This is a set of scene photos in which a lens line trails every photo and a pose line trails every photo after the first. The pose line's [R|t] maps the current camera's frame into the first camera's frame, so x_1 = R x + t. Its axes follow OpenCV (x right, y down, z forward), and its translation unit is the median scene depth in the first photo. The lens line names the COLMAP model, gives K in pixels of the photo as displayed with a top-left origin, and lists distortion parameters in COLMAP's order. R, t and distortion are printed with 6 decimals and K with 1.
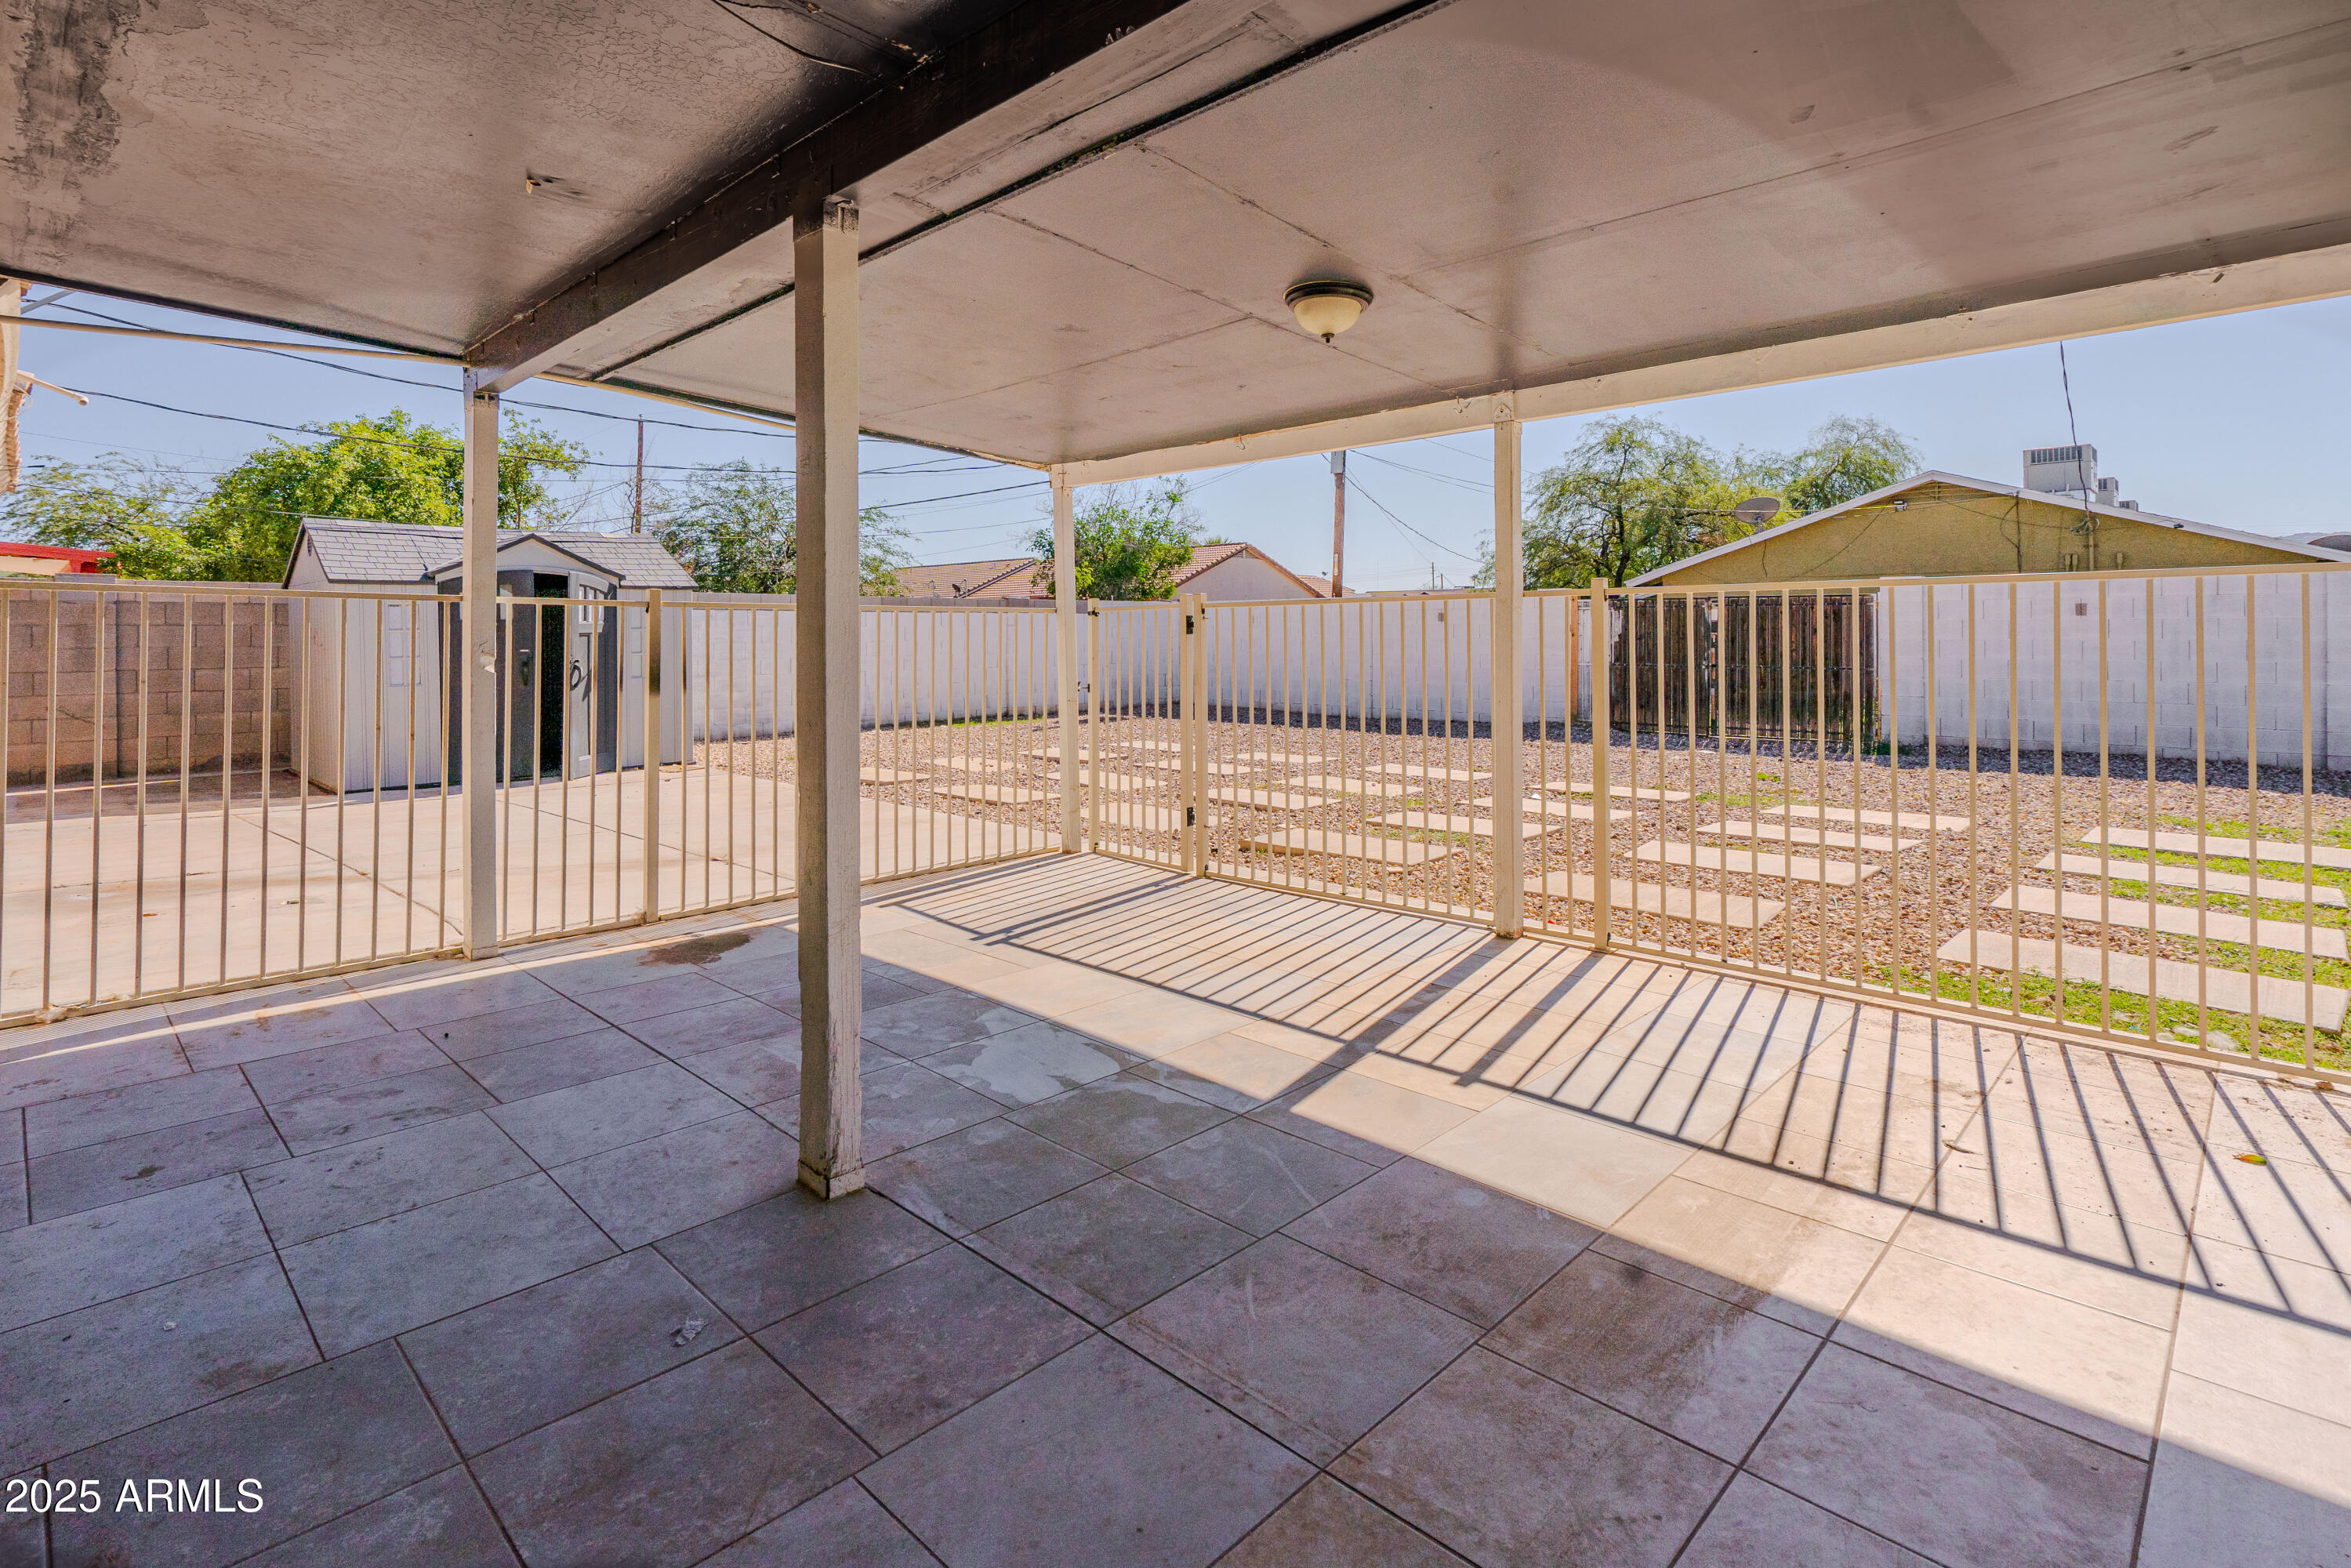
lens RADIAL K [[1178.2, 0, 1161.0], [0, 1178.2, 769.3], [0, 0, 1]] dist [0.006829, 0.001609]
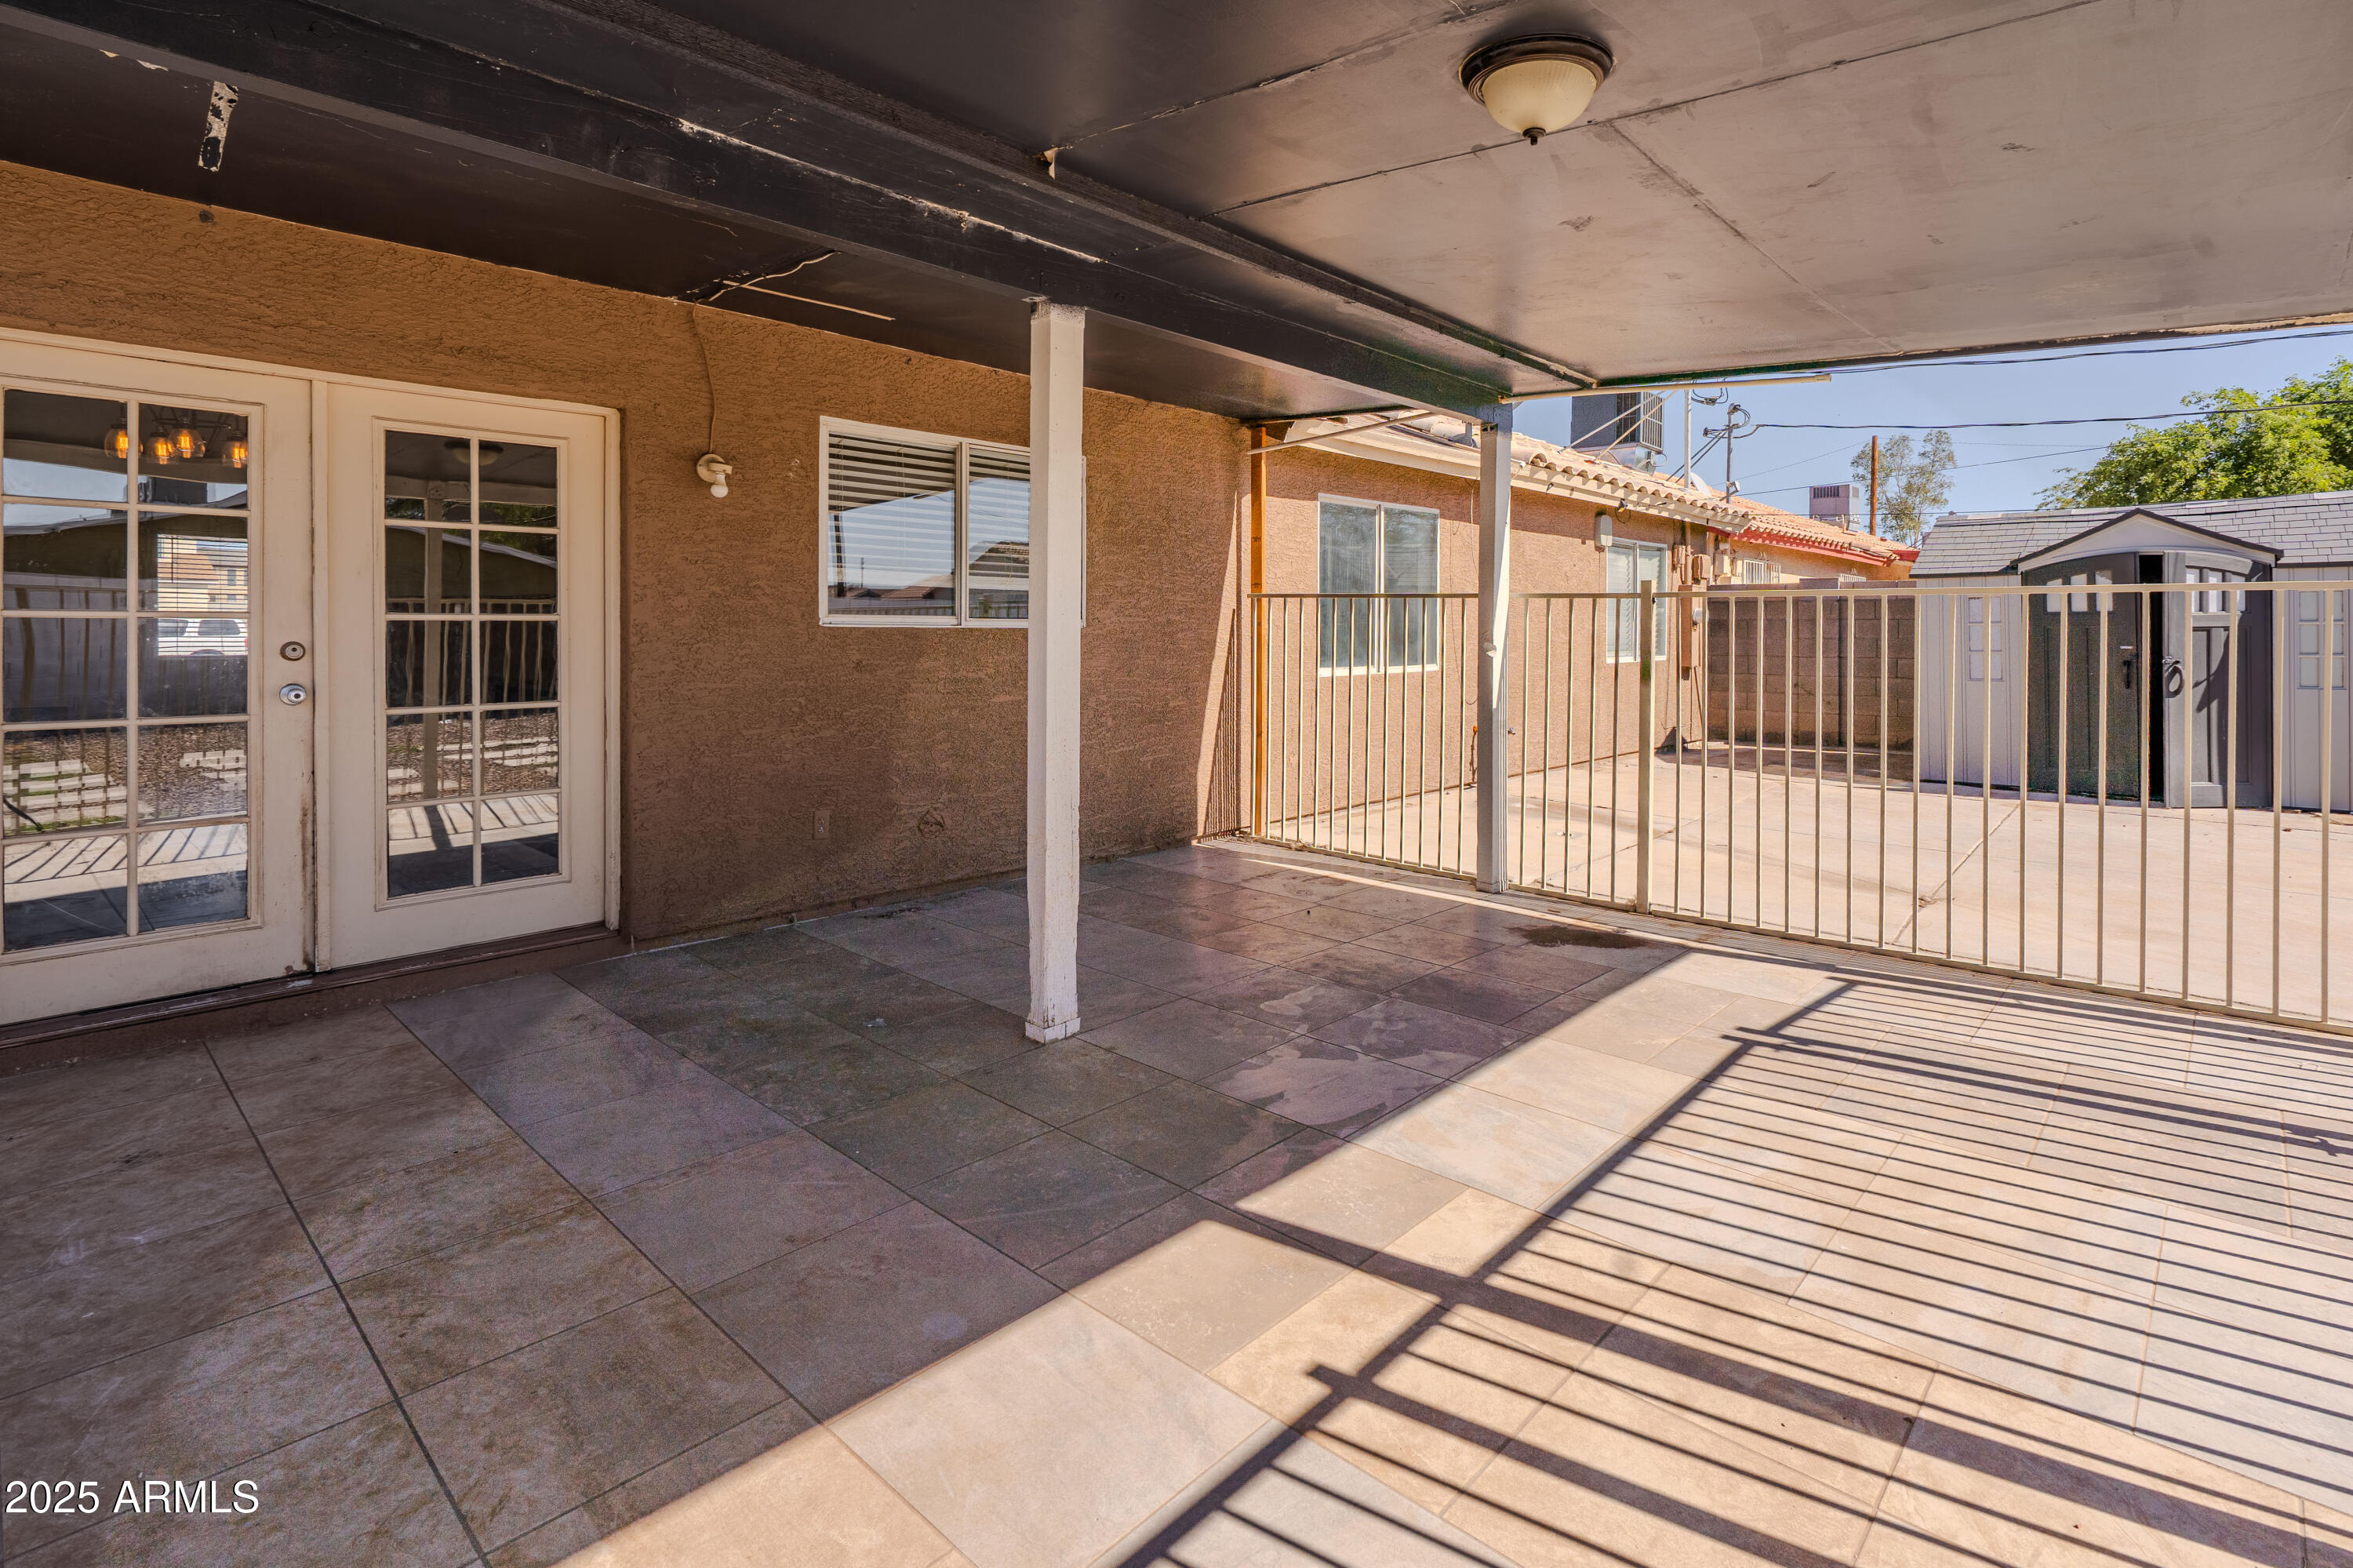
lens RADIAL K [[1179.2, 0, 1180.0], [0, 1179.2, 635.7], [0, 0, 1]] dist [0.006829, 0.001609]
pose [[-0.009944, 0.008155, -0.999917, 0.329649], [-0.116959, 0.993094, 0.009263, -0.038593], [0.993087, 0.117041, -0.008921, 0.348377]]
